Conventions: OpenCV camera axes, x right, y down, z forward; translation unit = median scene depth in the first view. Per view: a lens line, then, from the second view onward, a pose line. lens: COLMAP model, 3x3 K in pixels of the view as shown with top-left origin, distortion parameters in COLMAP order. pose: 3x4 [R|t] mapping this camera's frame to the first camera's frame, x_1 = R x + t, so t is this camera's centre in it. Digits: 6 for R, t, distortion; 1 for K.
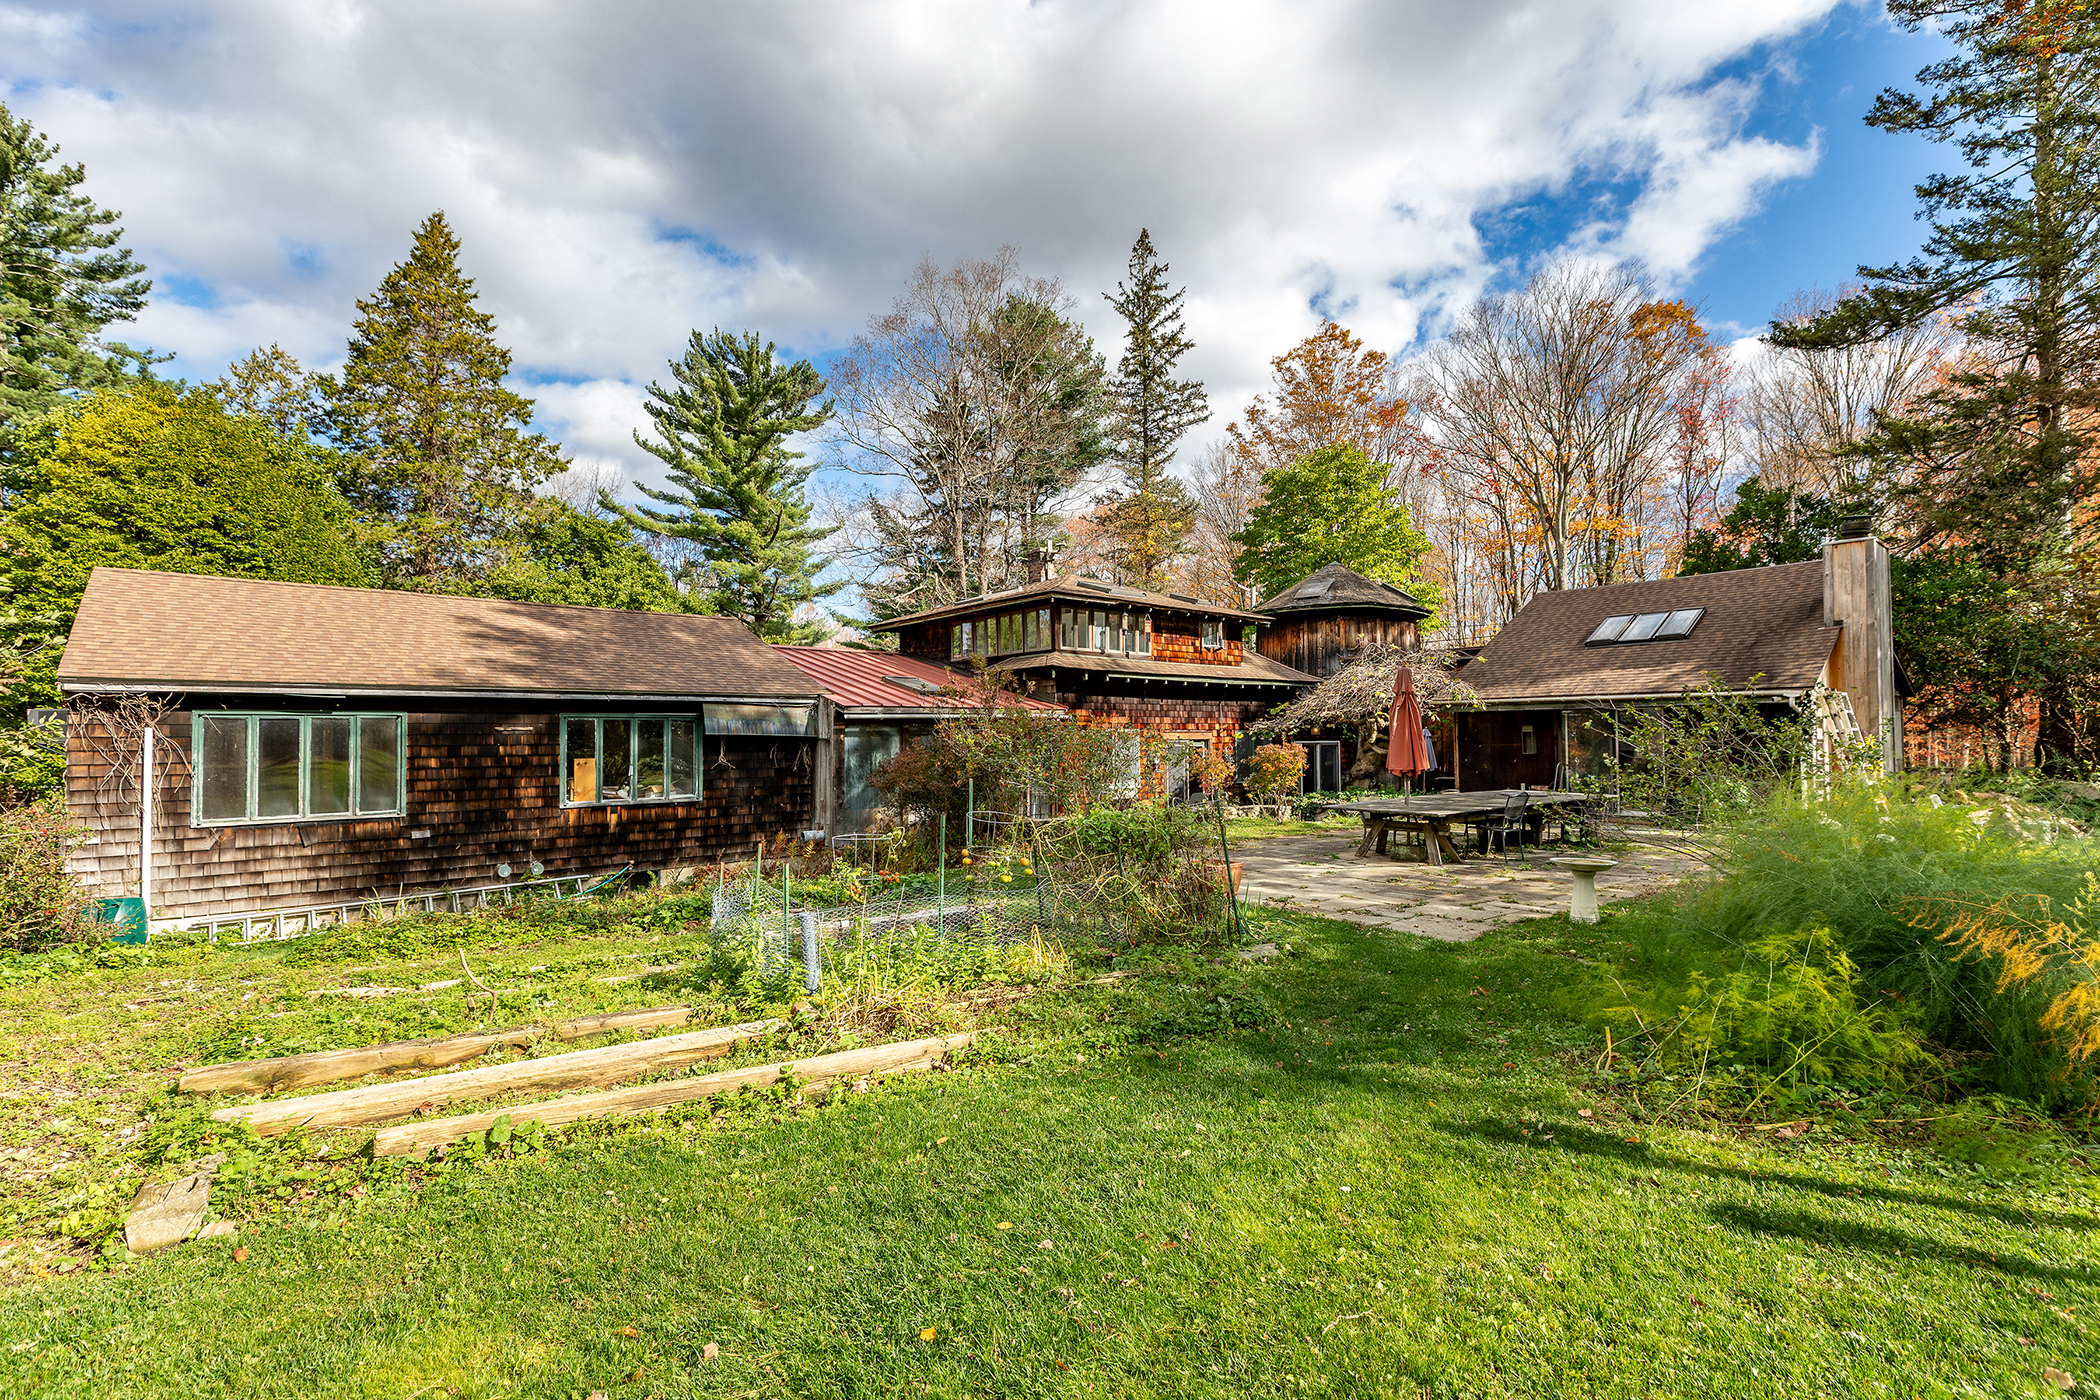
lens RADIAL K [[987.0, 0, 1051.6], [0, 987.0, 707.4], [0, 0, 1]] dist [0.003863, 0.000337]
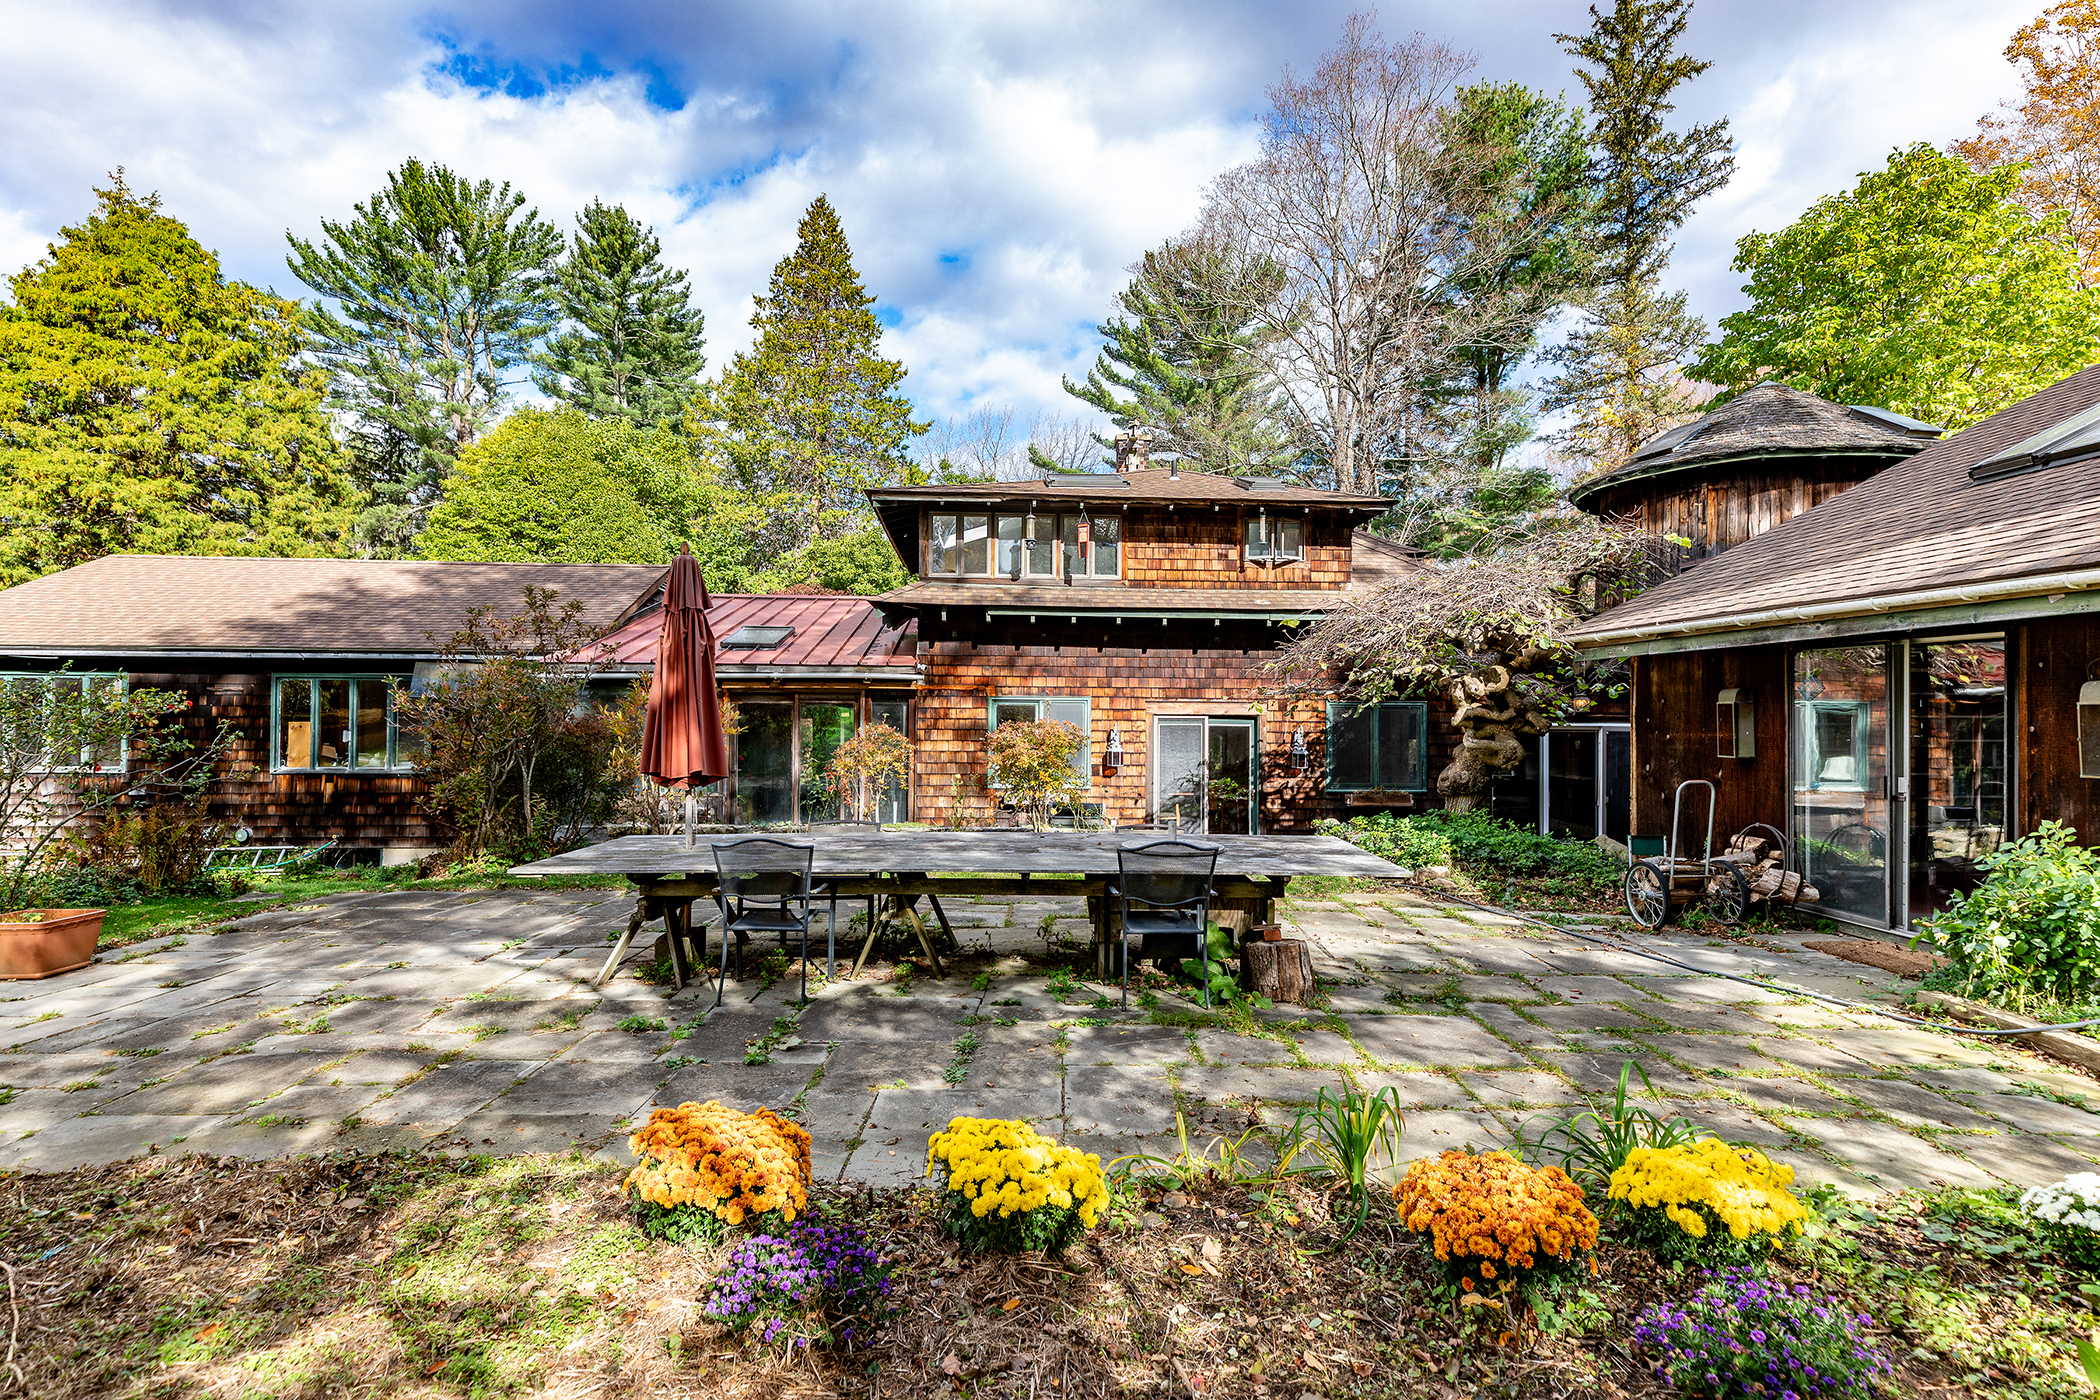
lens RADIAL K [[1116.1, 0, 1050.1], [0, 1116.1, 693.4], [0, 0, 1]] dist [0.012631, 0.000122]
pose [[0.779045, 0.000865, -0.626967, 0.546936], [0.005042, 0.999958, 0.007644, 0.015214], [0.626947, -0.009116, 0.779008, 0.455048]]
